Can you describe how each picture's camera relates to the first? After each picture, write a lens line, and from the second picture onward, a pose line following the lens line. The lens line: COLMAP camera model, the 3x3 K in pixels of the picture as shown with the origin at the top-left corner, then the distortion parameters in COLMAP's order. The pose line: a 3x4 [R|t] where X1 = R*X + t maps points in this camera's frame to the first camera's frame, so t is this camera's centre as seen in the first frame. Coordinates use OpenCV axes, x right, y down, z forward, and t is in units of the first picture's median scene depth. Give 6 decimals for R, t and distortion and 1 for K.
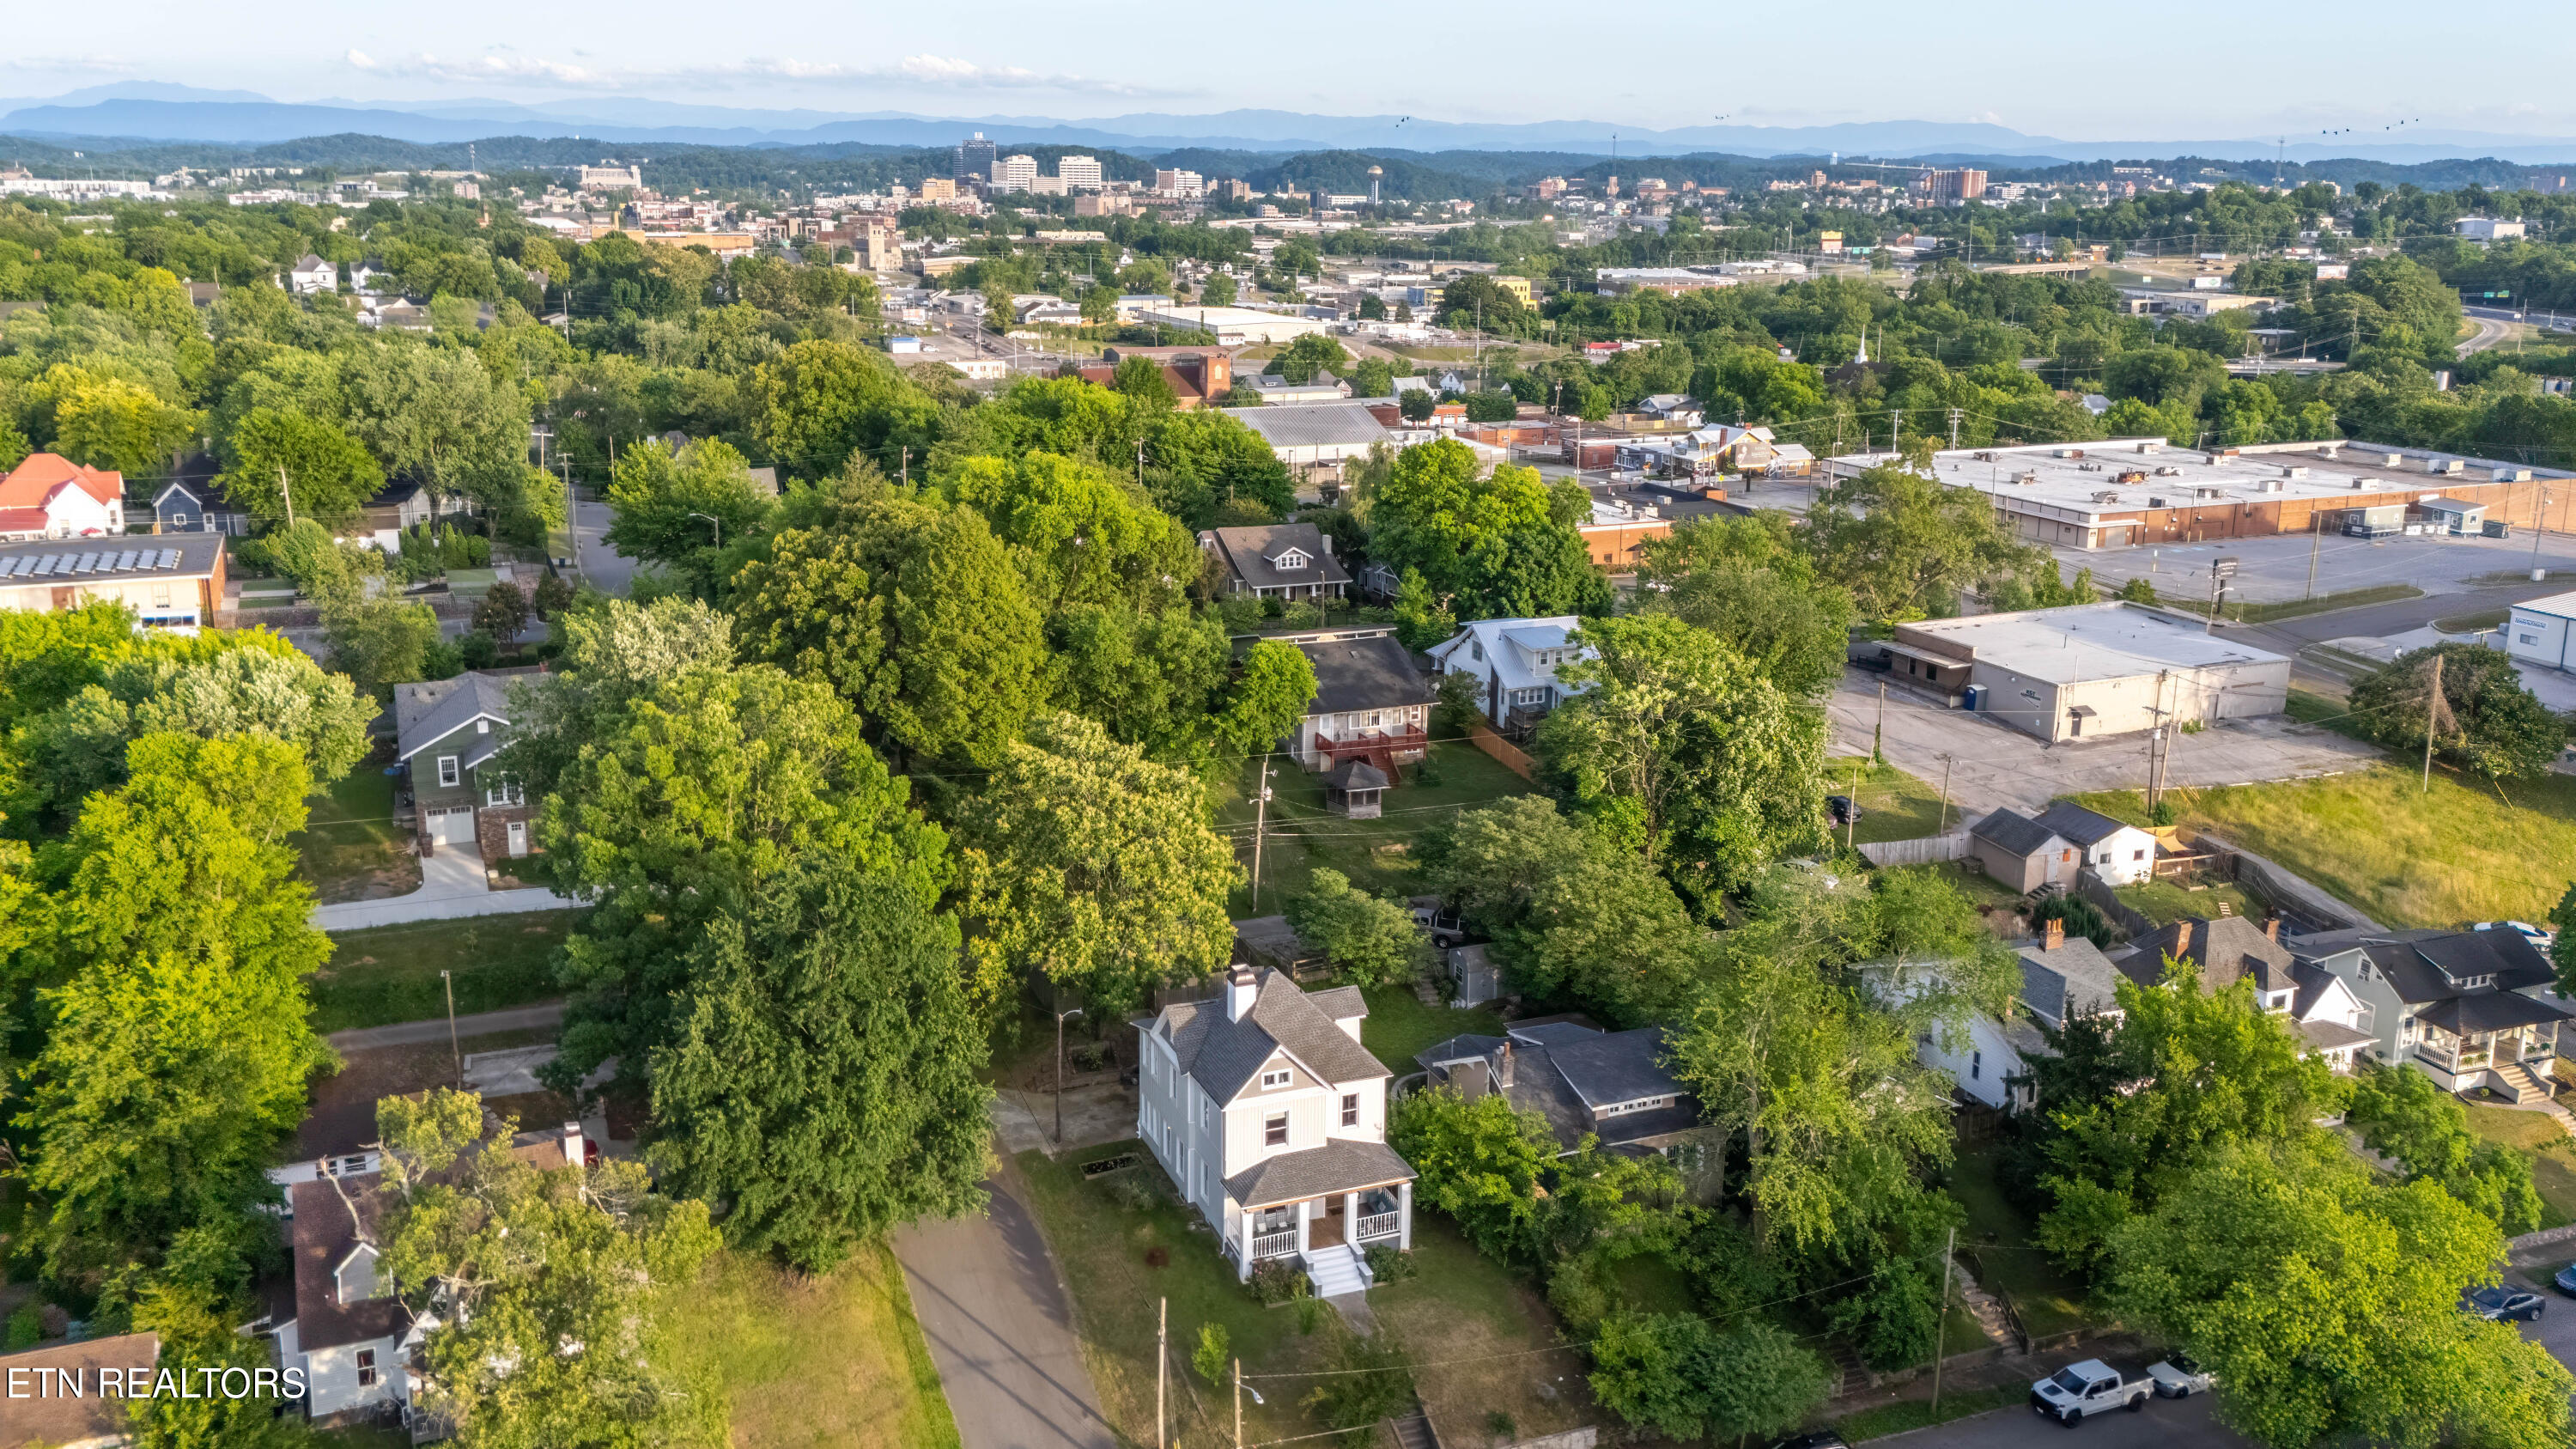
lens RADIAL K [[1942.6, 0, 1274.0], [0, 1942.6, 724.7], [0, 0, 1]] dist [0.048716, -0.052821]
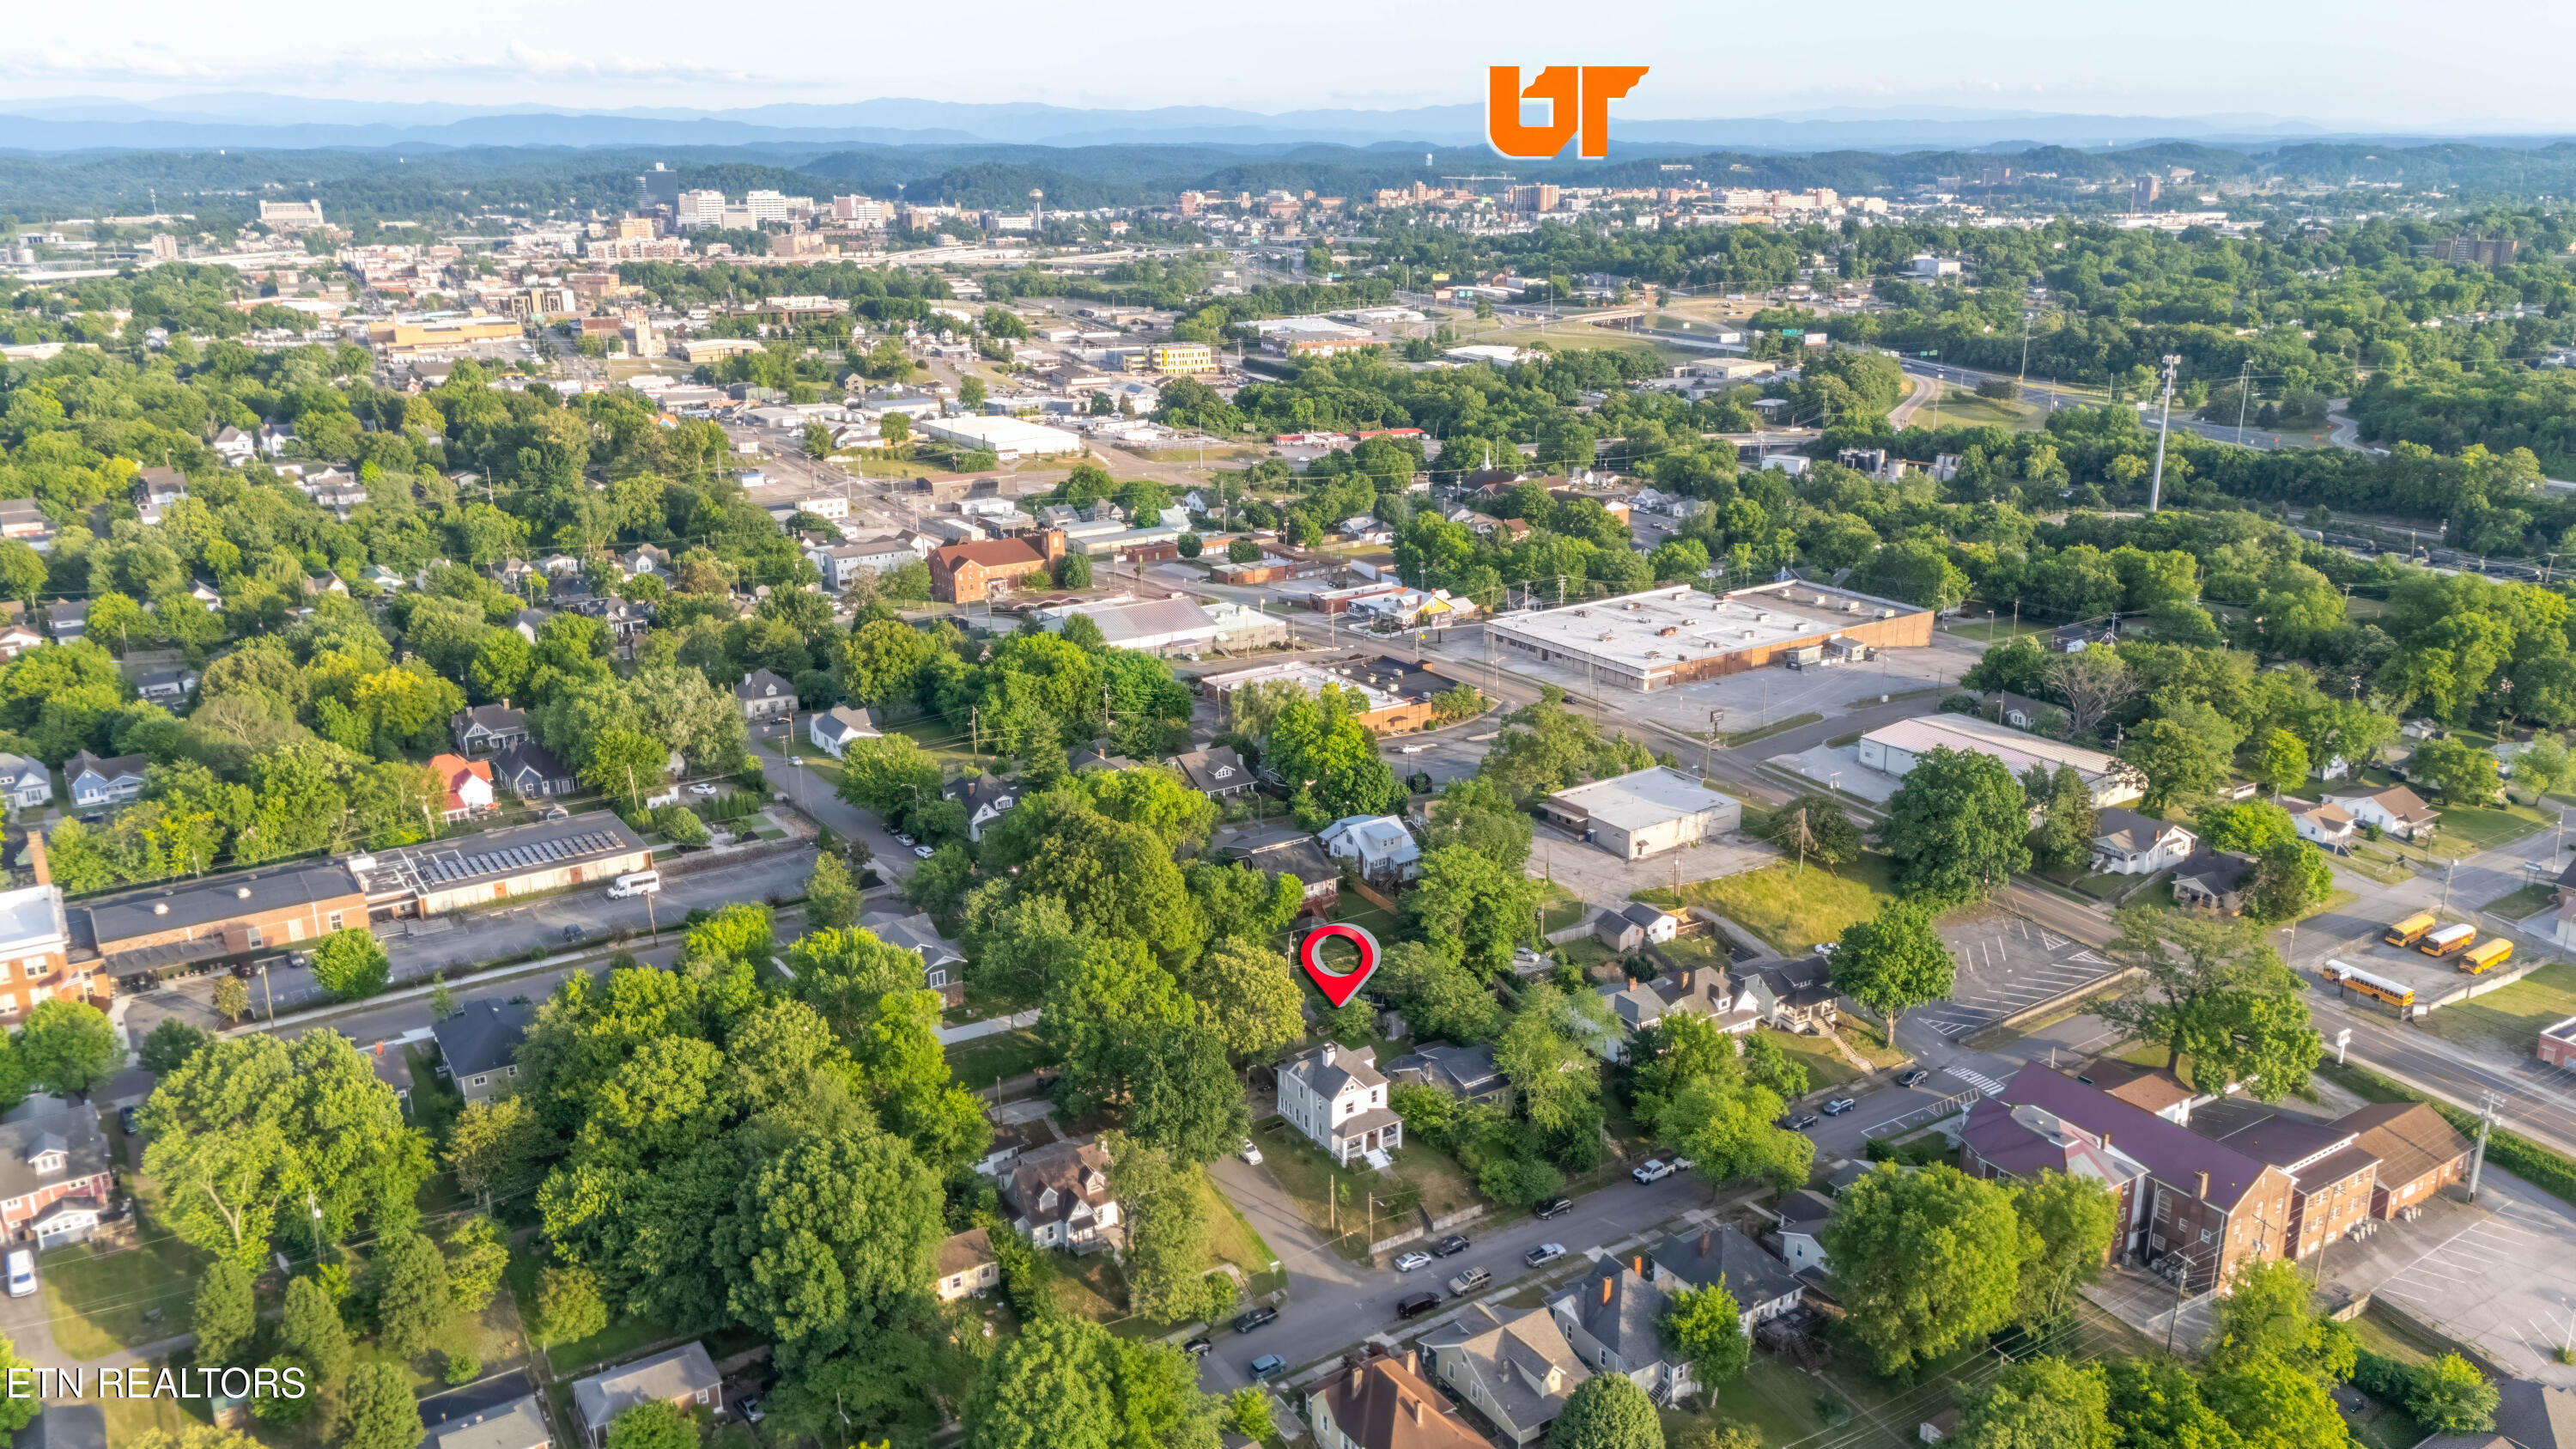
lens RADIAL K [[1942.6, 0, 1284.0], [0, 1942.6, 713.0], [0, 0, 1]] dist [0.048716, -0.052821]
pose [[0.978361, -0.067420, 0.195611, -0.372016], [0.058554, 0.996993, 0.050767, -0.300561], [-0.198445, -0.038215, 0.979367, -0.994191]]
